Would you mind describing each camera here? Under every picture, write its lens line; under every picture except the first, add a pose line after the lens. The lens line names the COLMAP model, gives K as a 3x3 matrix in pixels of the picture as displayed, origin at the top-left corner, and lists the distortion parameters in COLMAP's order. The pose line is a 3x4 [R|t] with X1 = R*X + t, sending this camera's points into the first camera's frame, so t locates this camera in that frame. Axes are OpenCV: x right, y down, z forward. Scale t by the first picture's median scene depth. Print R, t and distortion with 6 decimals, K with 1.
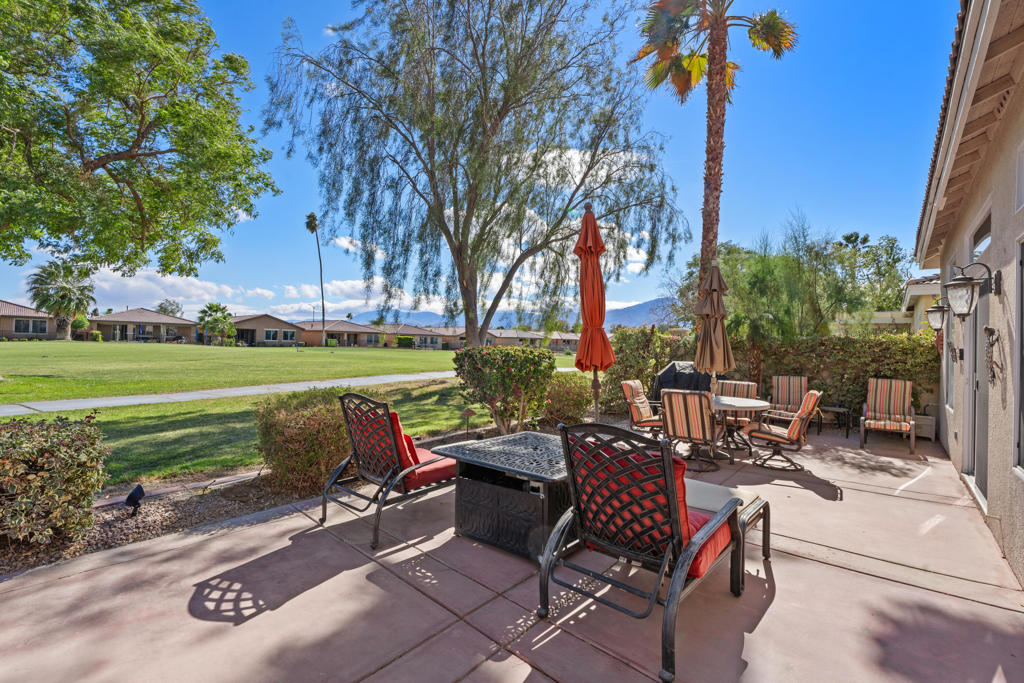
lens RADIAL K [[459.8, 0, 512.0], [0, 459.8, 341.5], [0, 0, 1]] dist [0.011106, 0.000372]
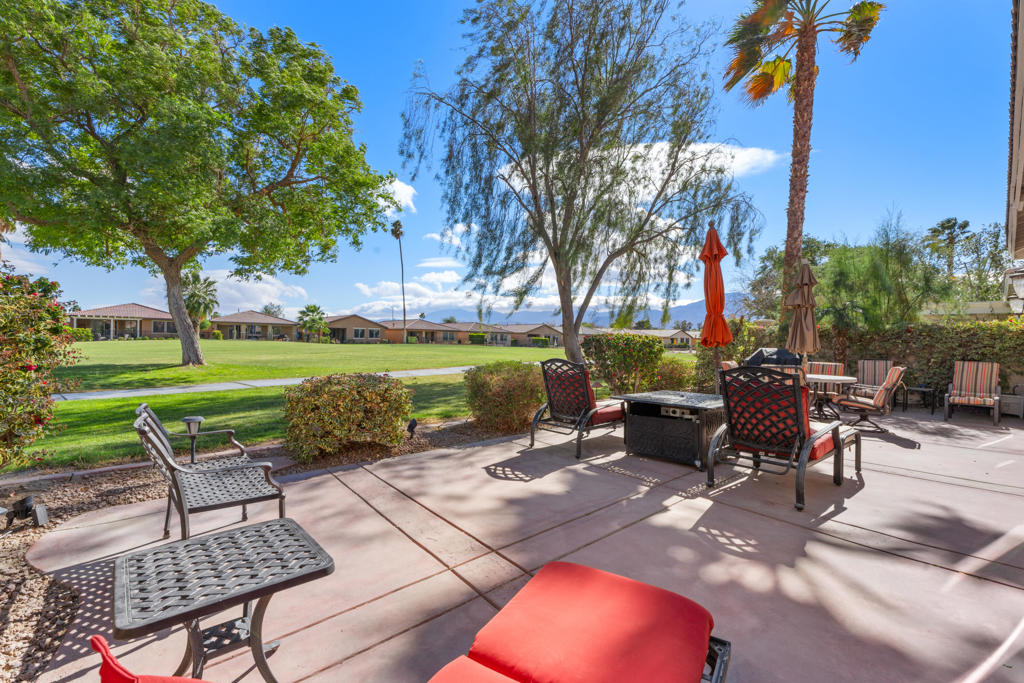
lens RADIAL K [[444.3, 0, 519.4], [0, 444.3, 348.9], [0, 0, 1]] dist [0.022155, -0.000356]
pose [[0.992188, -0.002303, -0.124733, -0.103385], [0.005171, 0.999730, 0.022671, 0.017593], [0.124647, -0.023139, 0.991931, -0.166282]]
